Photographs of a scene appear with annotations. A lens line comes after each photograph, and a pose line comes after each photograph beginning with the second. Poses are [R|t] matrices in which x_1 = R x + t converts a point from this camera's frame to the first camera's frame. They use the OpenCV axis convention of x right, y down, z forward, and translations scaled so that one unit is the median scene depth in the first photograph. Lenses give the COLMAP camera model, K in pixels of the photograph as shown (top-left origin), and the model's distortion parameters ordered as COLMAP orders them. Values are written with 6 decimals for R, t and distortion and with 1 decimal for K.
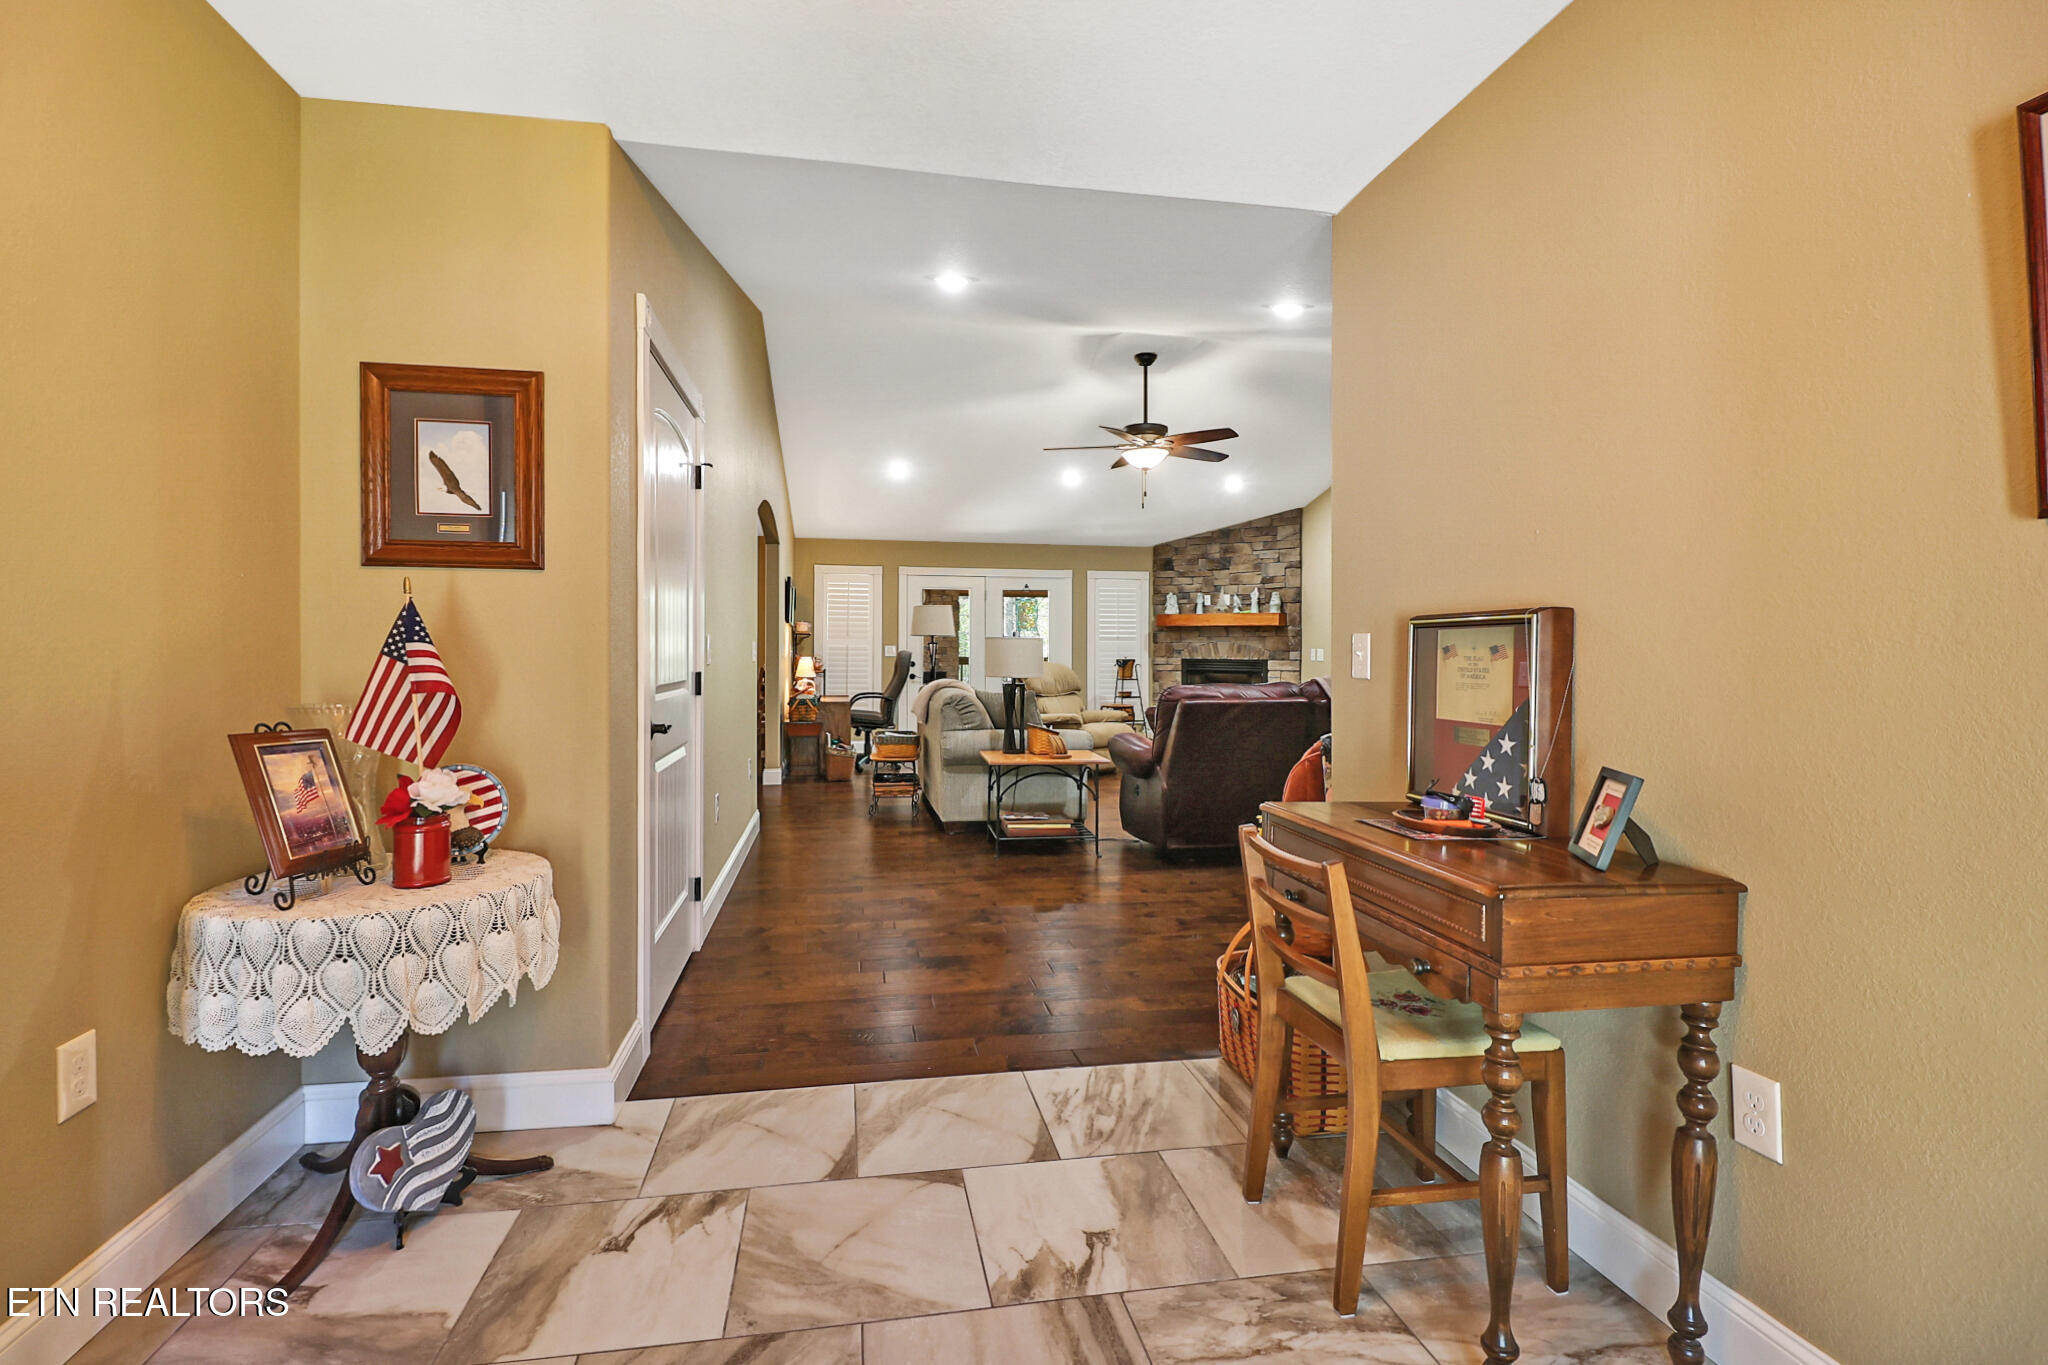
lens RADIAL K [[945.0, 0, 1004.7], [0, 945.0, 660.6], [0, 0, 1]] dist [-0.002409, -0.006510]
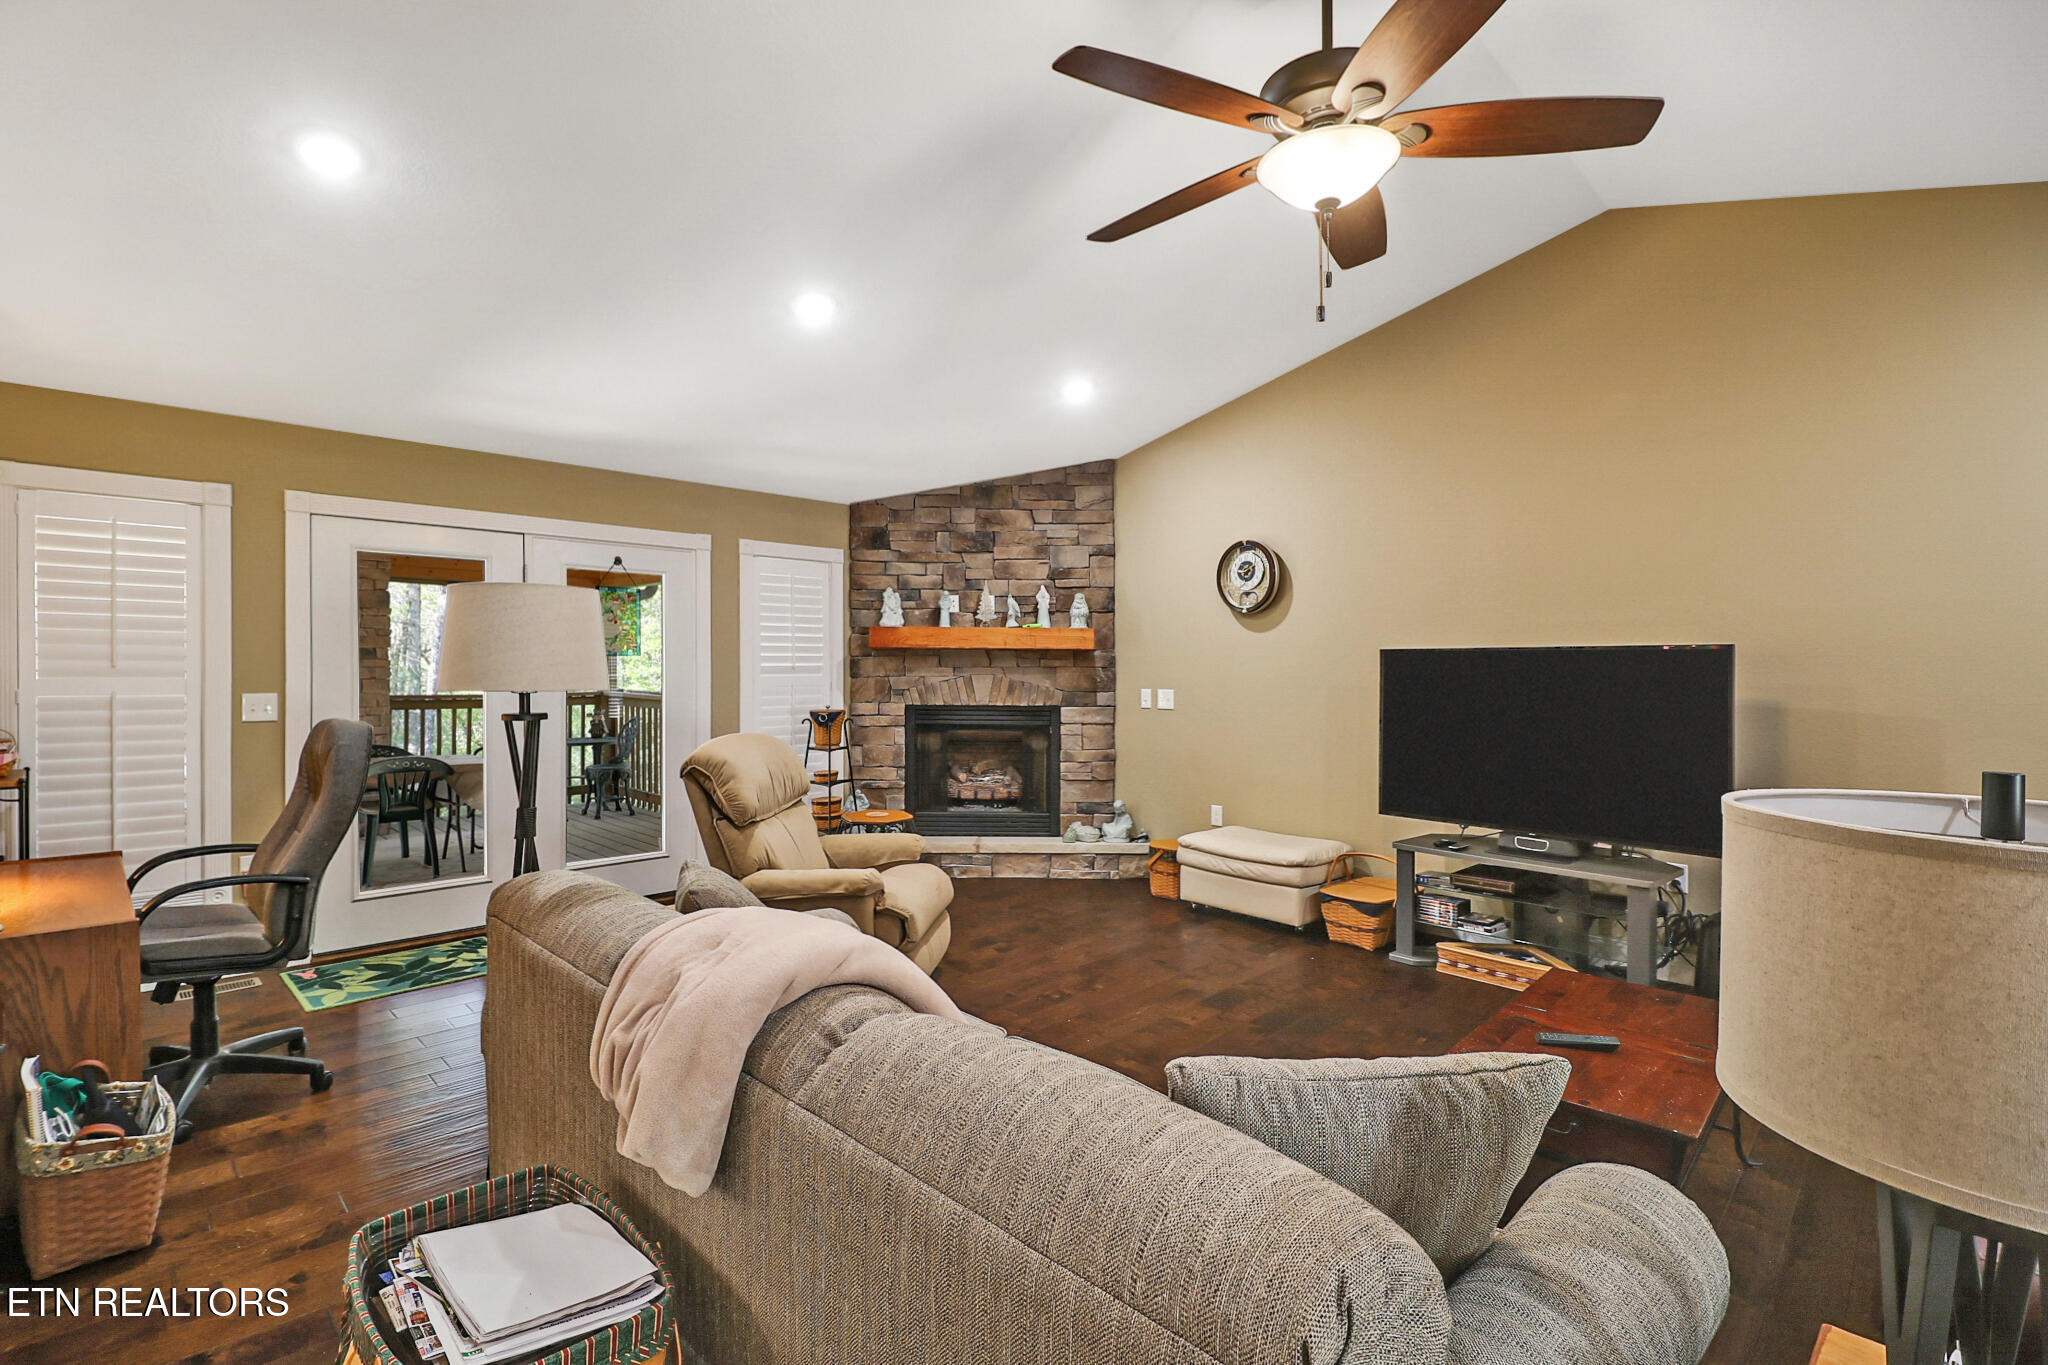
lens RADIAL K [[945.0, 0, 1011.8], [0, 945.0, 665.1], [0, 0, 1]] dist [-0.002409, -0.006510]
pose [[0.816865, -0.002764, 0.576822, -0.094579], [0.006605, 0.999968, -0.004562, -0.024273], [-0.576791, 0.007536, 0.816857, 0.526107]]
